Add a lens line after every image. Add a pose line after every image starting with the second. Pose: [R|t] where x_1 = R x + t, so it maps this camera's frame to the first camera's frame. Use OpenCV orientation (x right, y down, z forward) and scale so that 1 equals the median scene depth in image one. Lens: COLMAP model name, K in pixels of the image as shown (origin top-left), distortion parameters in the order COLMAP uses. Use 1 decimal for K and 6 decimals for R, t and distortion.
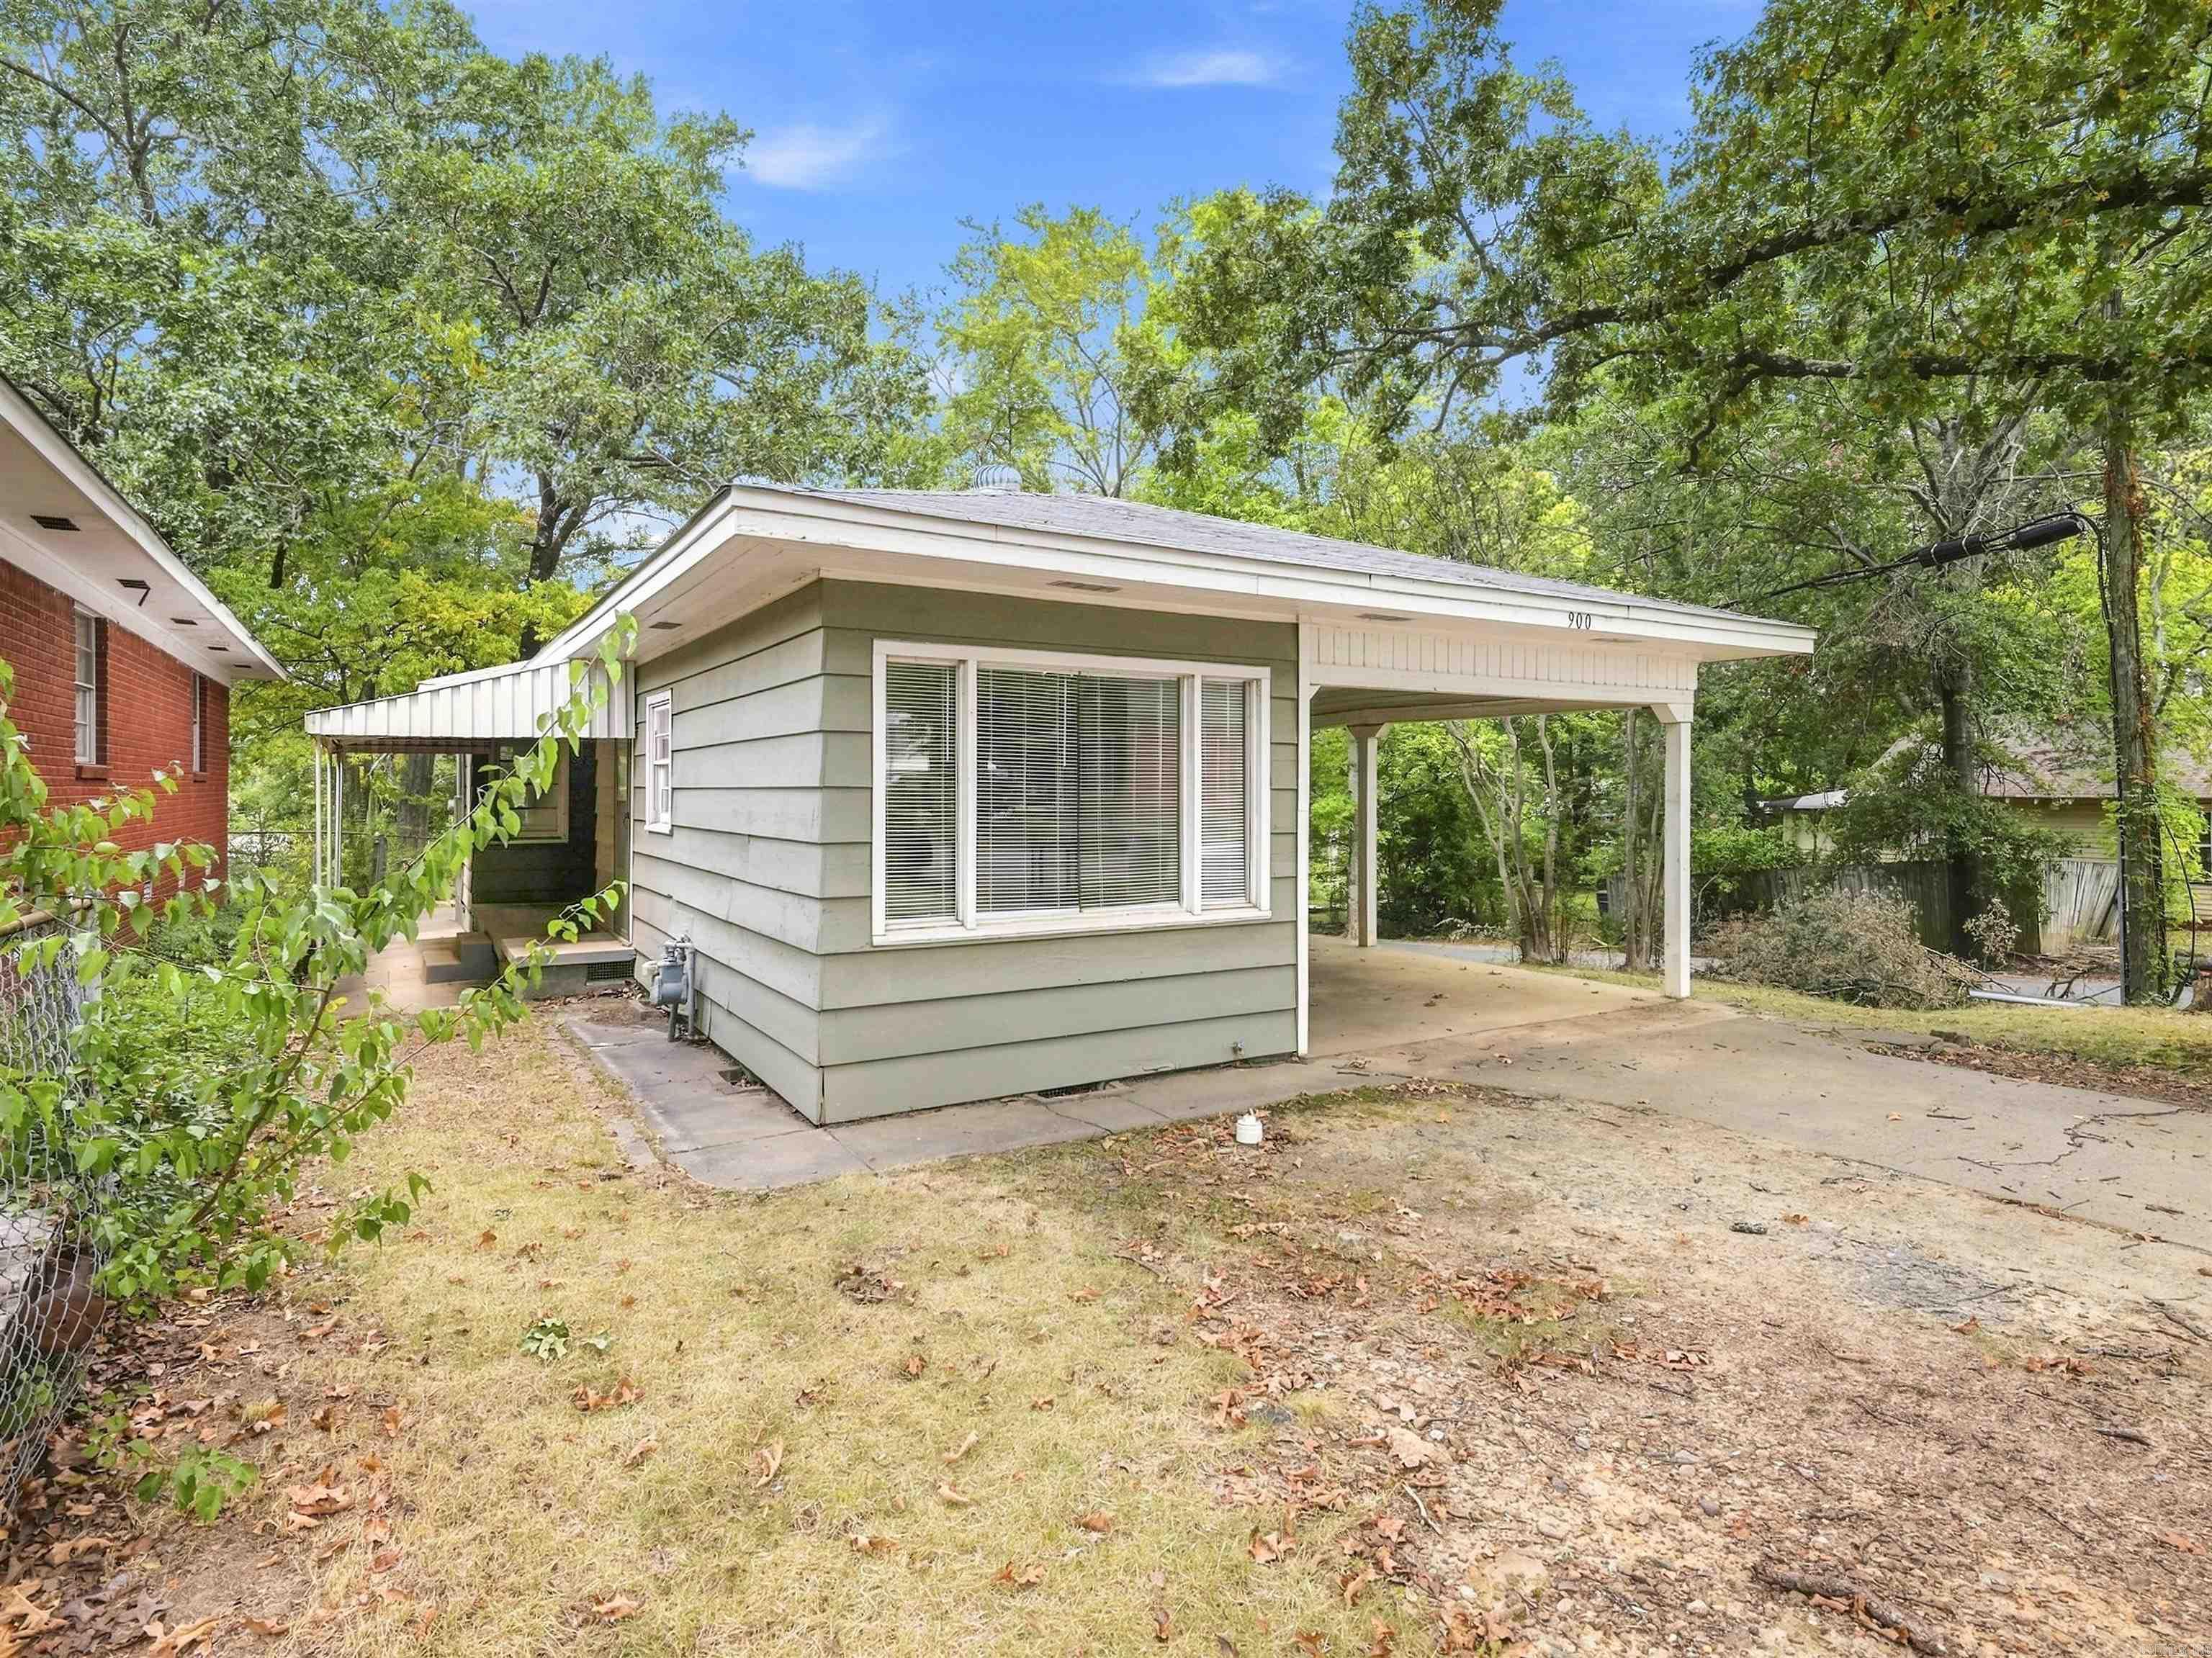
lens RADIAL K [[1175.1, 0, 1103.2], [0, 1175.1, 791.2], [0, 0, 1]] dist [0.000286, 0.000483]
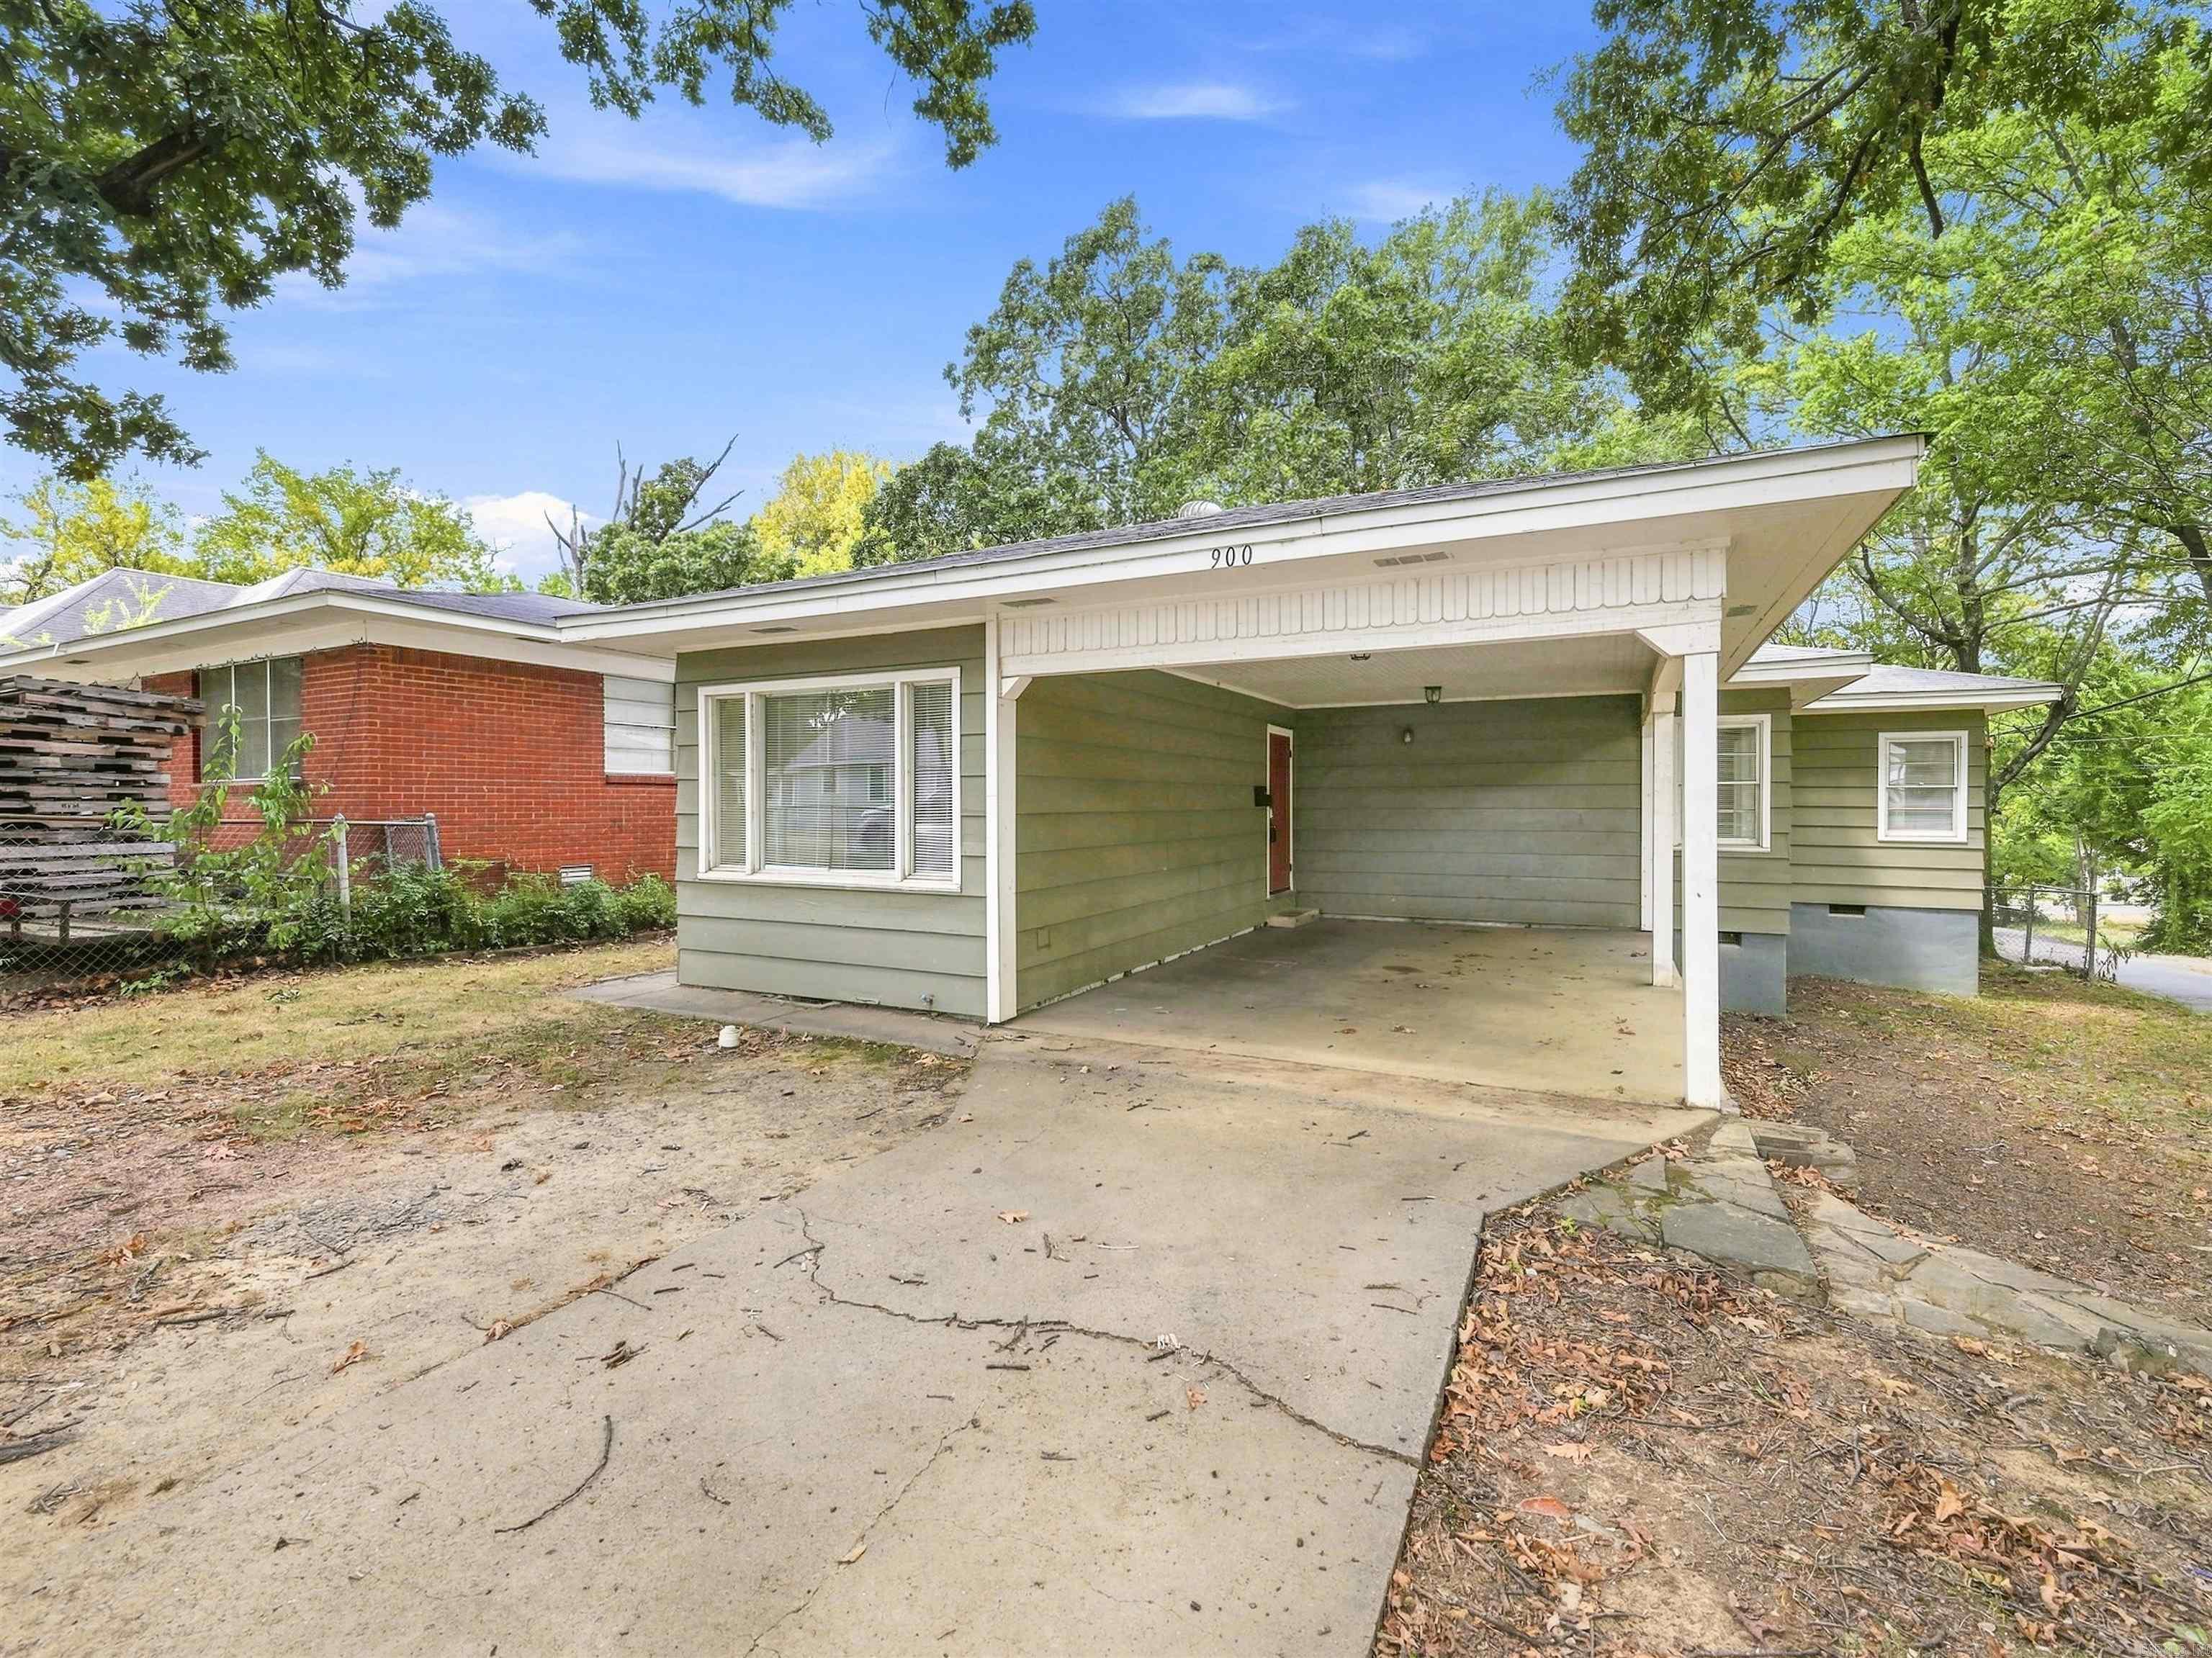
lens RADIAL K [[980.8, 0, 1106.0], [0, 980.8, 829.0], [0, 0, 1]] dist [-0.003156, -0.000179]
pose [[0.528193, 0.018309, -0.848927, 1.303048], [0.002170, 0.999735, 0.022912, 0.034700], [0.849122, -0.013944, 0.528013, 0.807356]]
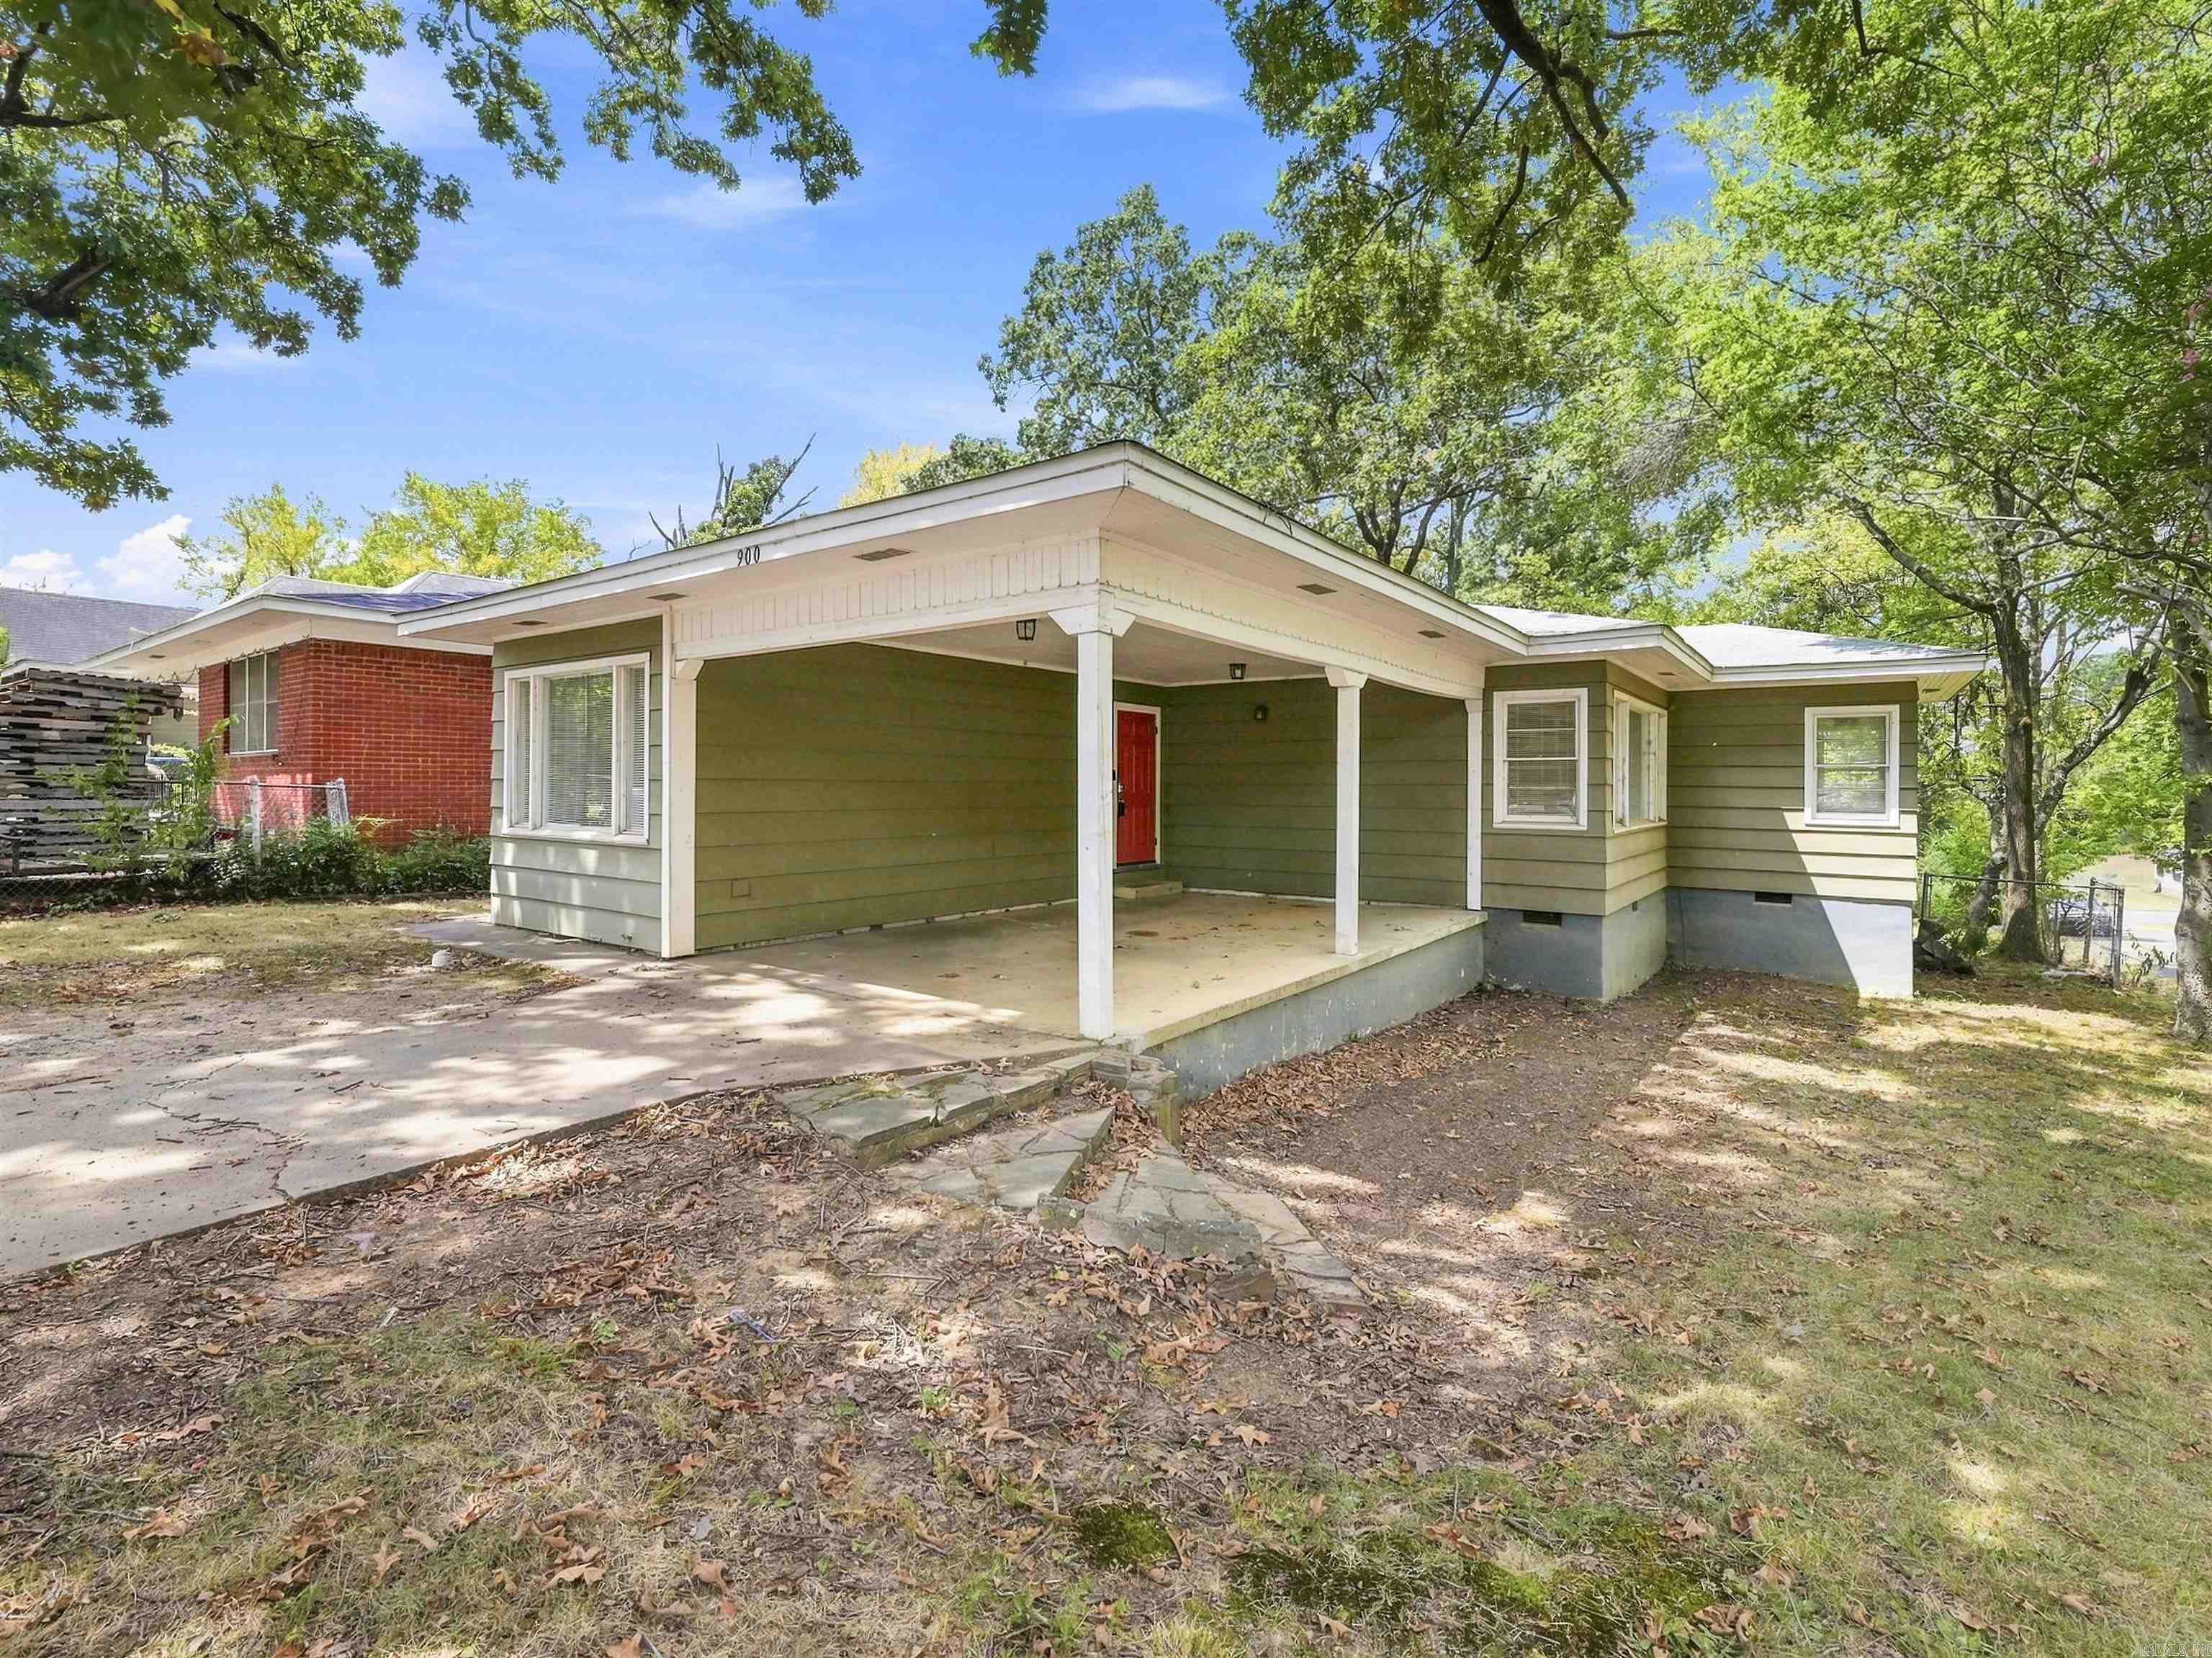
lens RADIAL K [[1017.7, 0, 1112.1], [0, 1017.7, 804.1], [0, 0, 1]] dist [-0.026513, 0.021324]
pose [[0.383764, 0.014201, -0.923322, 1.783198], [-0.006465, 0.999899, 0.012692, 0.057962], [0.923409, 0.001099, 0.383817, 1.348523]]
